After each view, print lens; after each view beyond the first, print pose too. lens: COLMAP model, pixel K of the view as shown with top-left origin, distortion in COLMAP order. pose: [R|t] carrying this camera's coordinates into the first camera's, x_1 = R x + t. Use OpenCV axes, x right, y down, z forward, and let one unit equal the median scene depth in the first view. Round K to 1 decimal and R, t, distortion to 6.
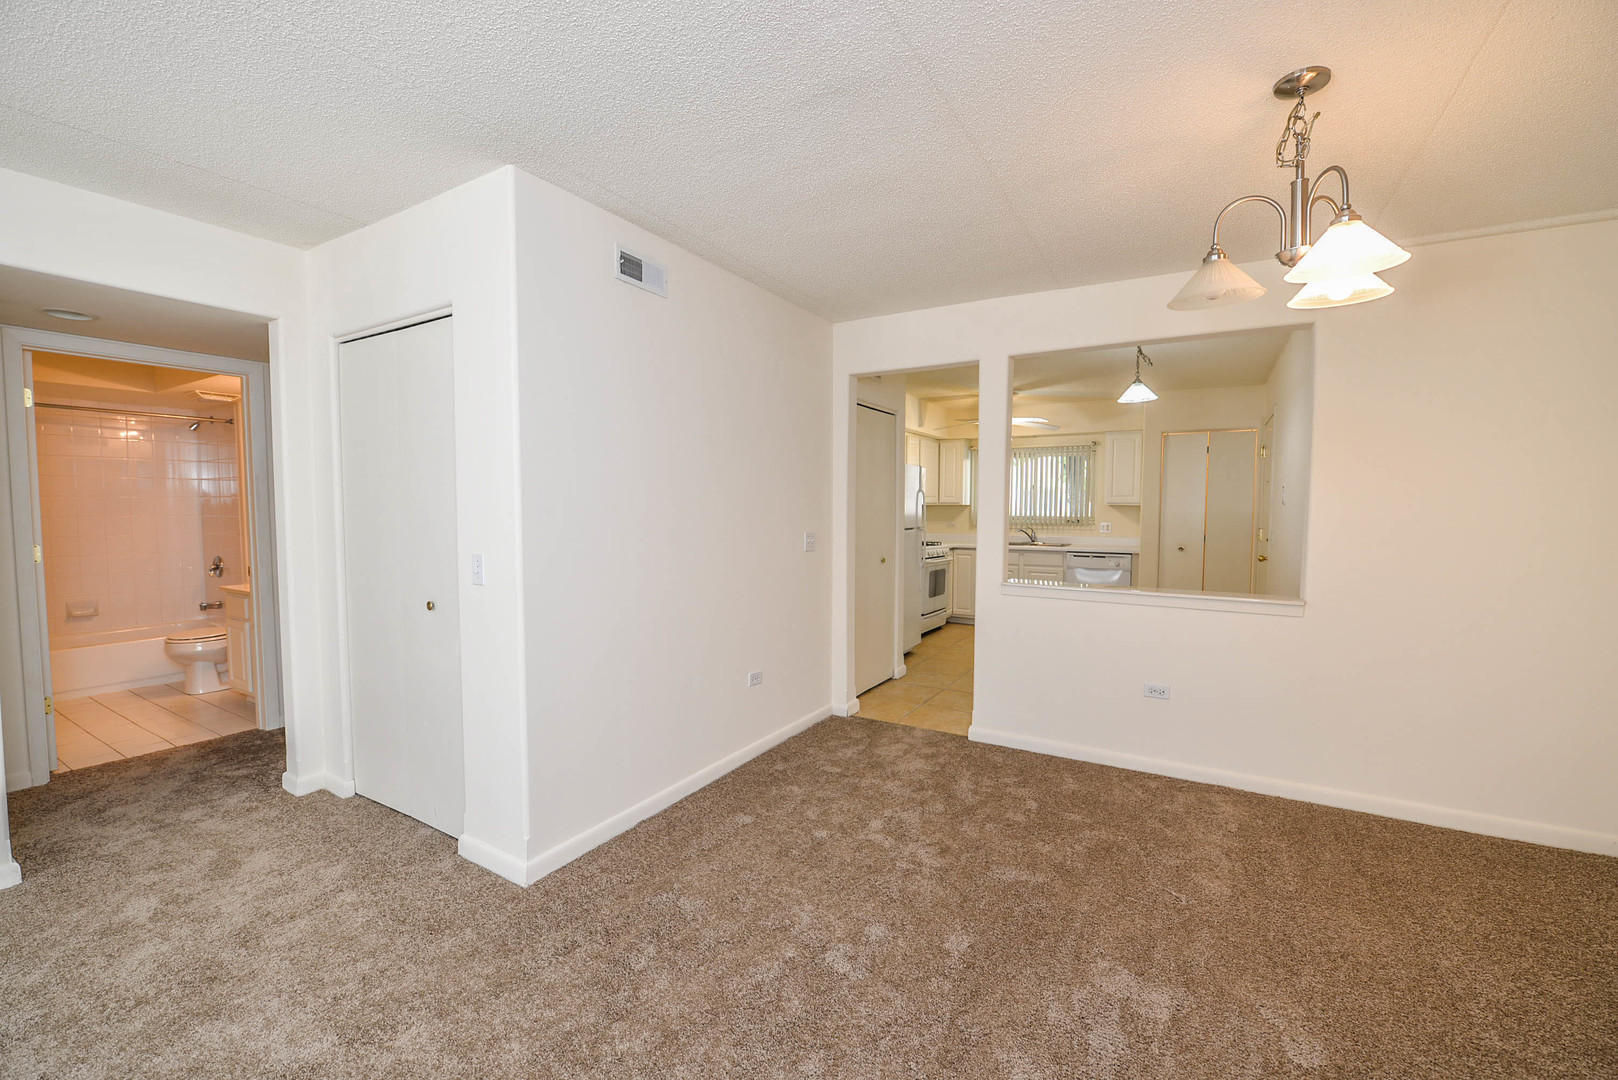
lens RADIAL K [[663.0, 0, 809.6], [0, 663.0, 545.1], [0, 0, 1]] dist [-0.012528, -0.003143]
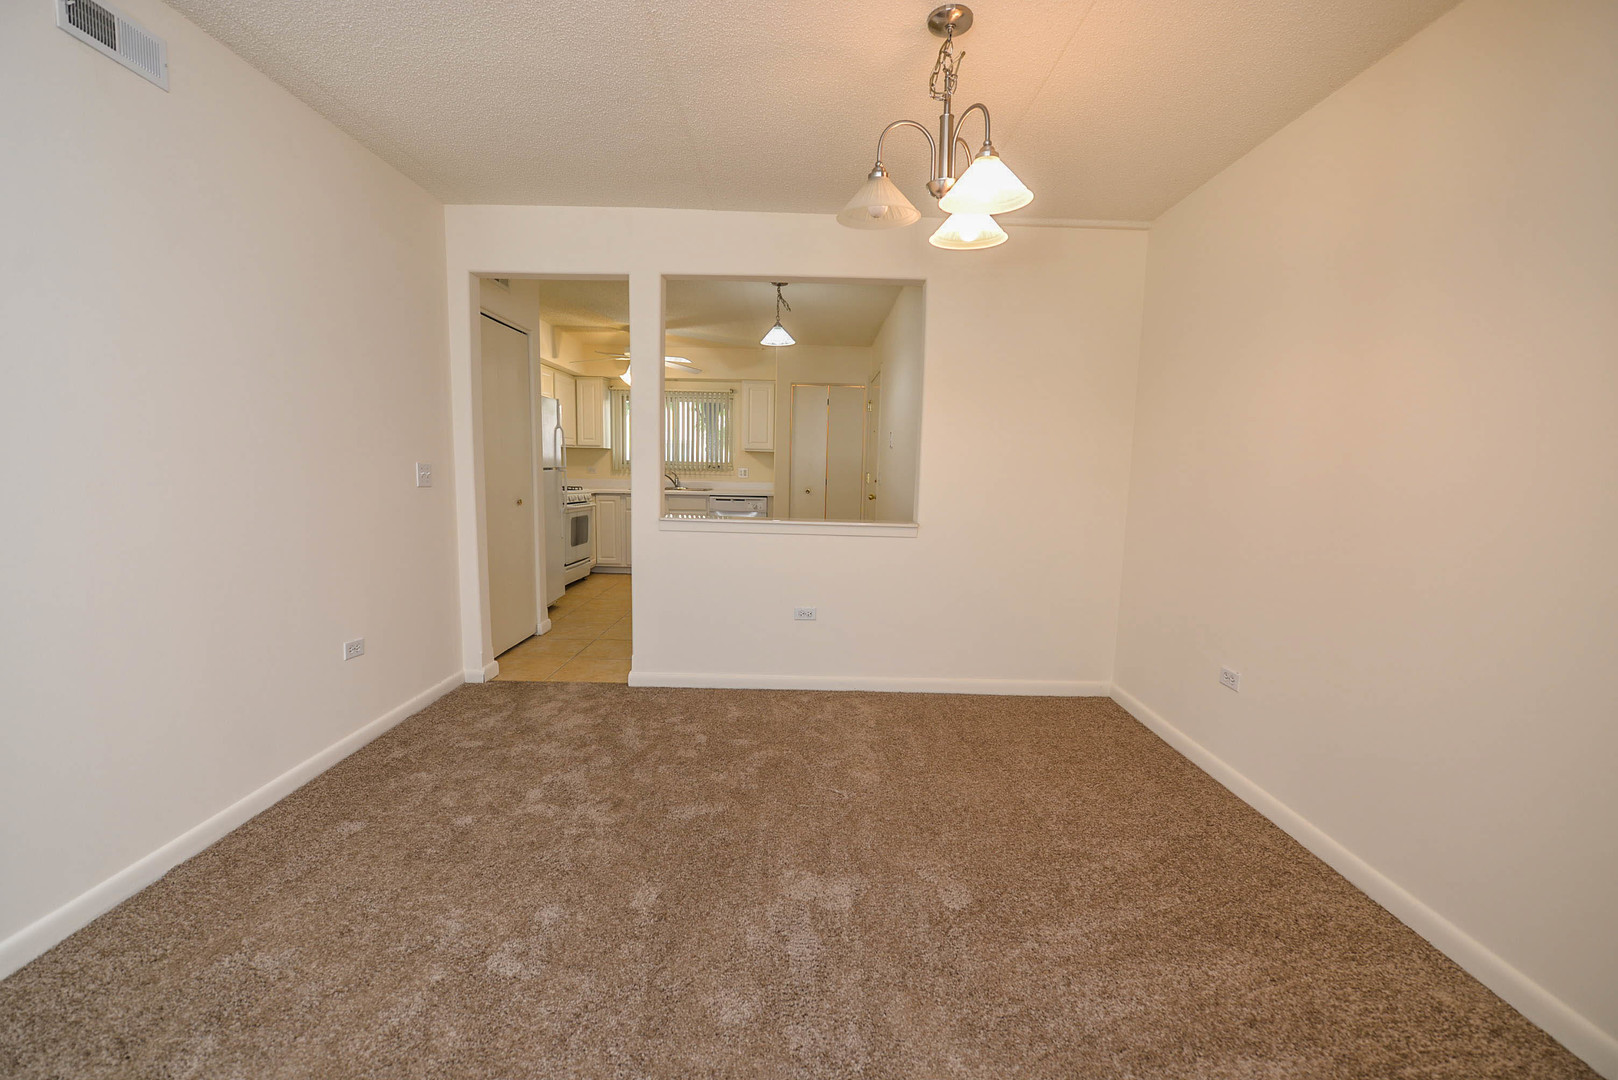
lens RADIAL K [[663.0, 0, 809.6], [0, 663.0, 545.1], [0, 0, 1]] dist [-0.012528, -0.003143]
pose [[0.857501, -0.045326, 0.512481, -0.019032], [0.011514, 0.997553, 0.068962, 0.043529], [-0.514353, -0.053234, 0.855925, 0.097257]]
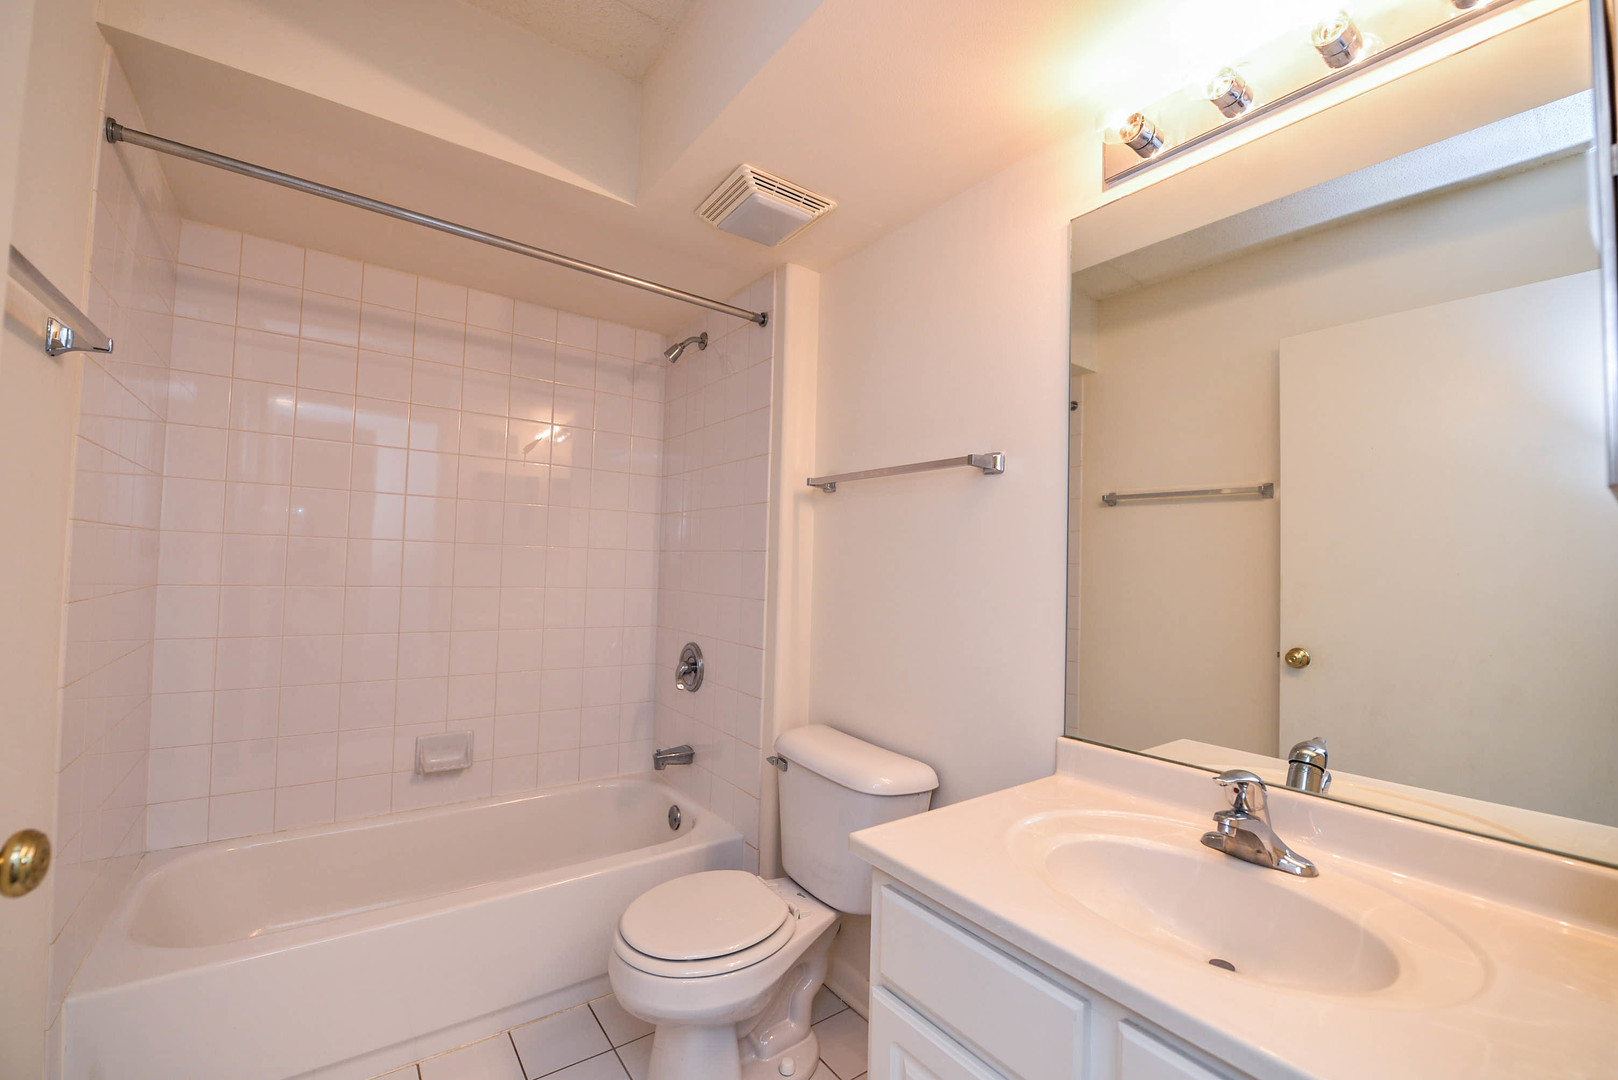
lens RADIAL K [[663.0, 0, 809.6], [0, 663.0, 545.1], [0, 0, 1]] dist [-0.012528, -0.003143]
pose [[0.922043, 0.010978, -0.386931, -0.637696], [-0.049546, 0.994723, -0.089843, -0.012646], [0.383903, 0.102010, 0.917721, 0.593531]]
